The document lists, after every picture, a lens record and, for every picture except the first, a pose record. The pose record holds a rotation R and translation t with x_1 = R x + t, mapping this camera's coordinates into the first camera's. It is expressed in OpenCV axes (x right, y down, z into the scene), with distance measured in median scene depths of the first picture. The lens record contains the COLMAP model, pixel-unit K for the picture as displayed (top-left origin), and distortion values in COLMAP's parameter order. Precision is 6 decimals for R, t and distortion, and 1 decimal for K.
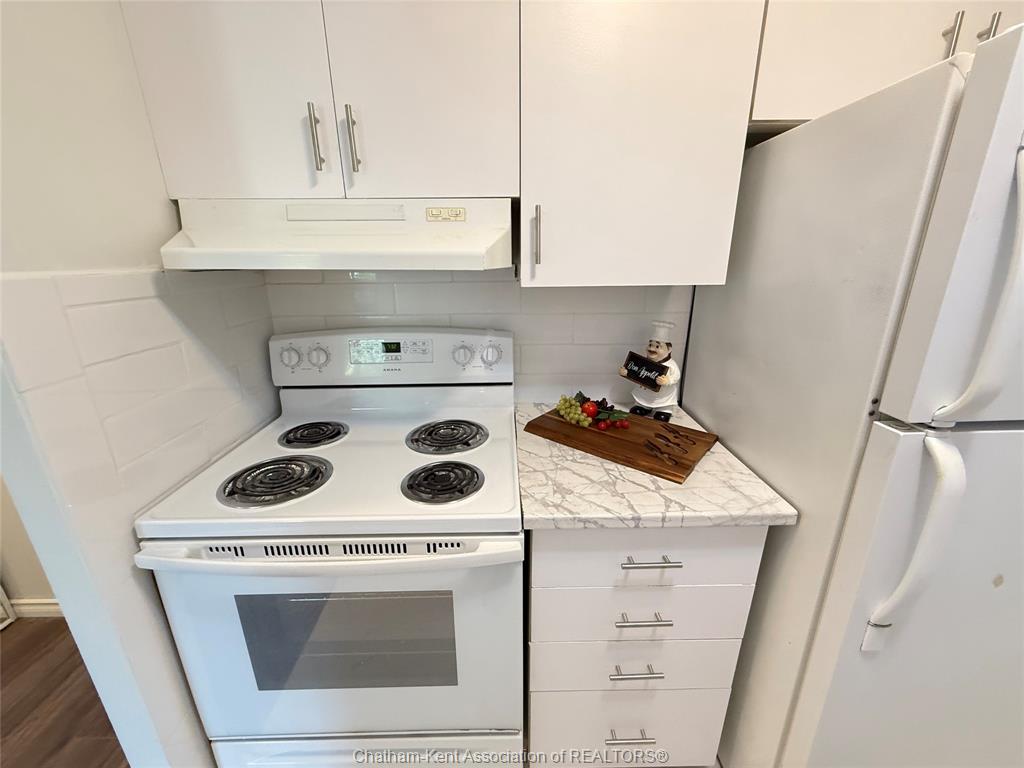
lens RADIAL K [[407.1, 0, 513.2], [0, 407.1, 382.7], [0, 0, 1]] dist [-0.001106, -0.000070]
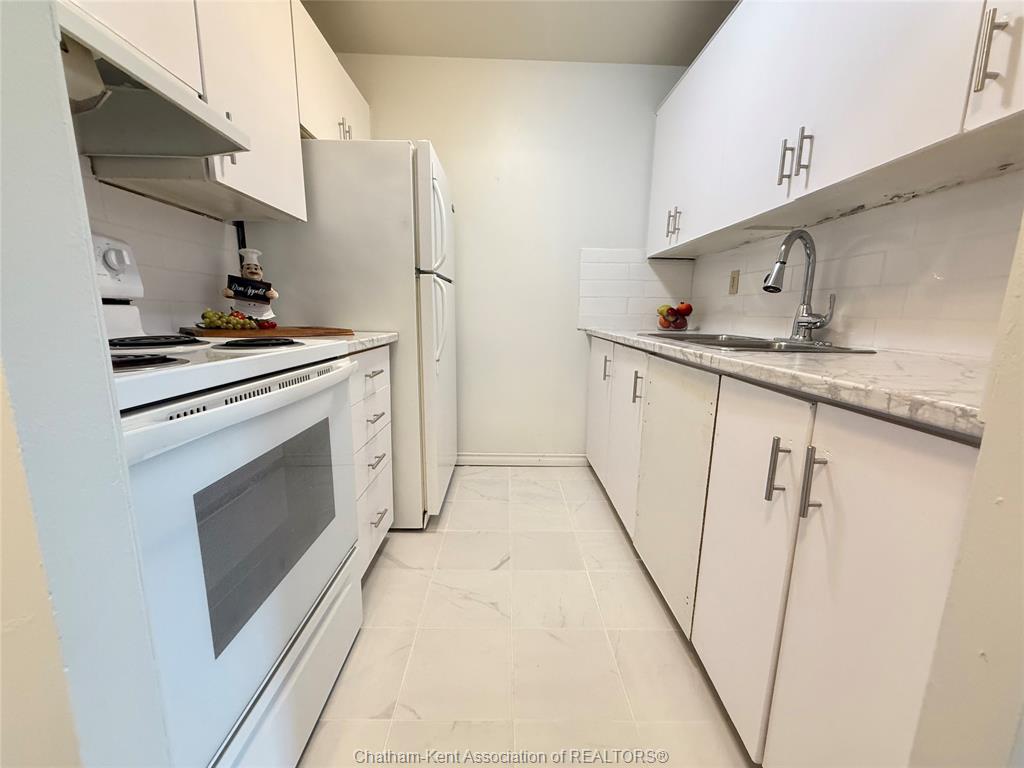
lens RADIAL K [[407.1, 0, 513.3], [0, 407.1, 382.7], [0, 0, 1]] dist [-0.001106, -0.000070]
pose [[0.000775, -0.160348, 0.987060, -0.930339], [0.286340, 0.945766, 0.153414, 0.275159], [-0.958128, 0.282516, 0.046647, 0.278604]]
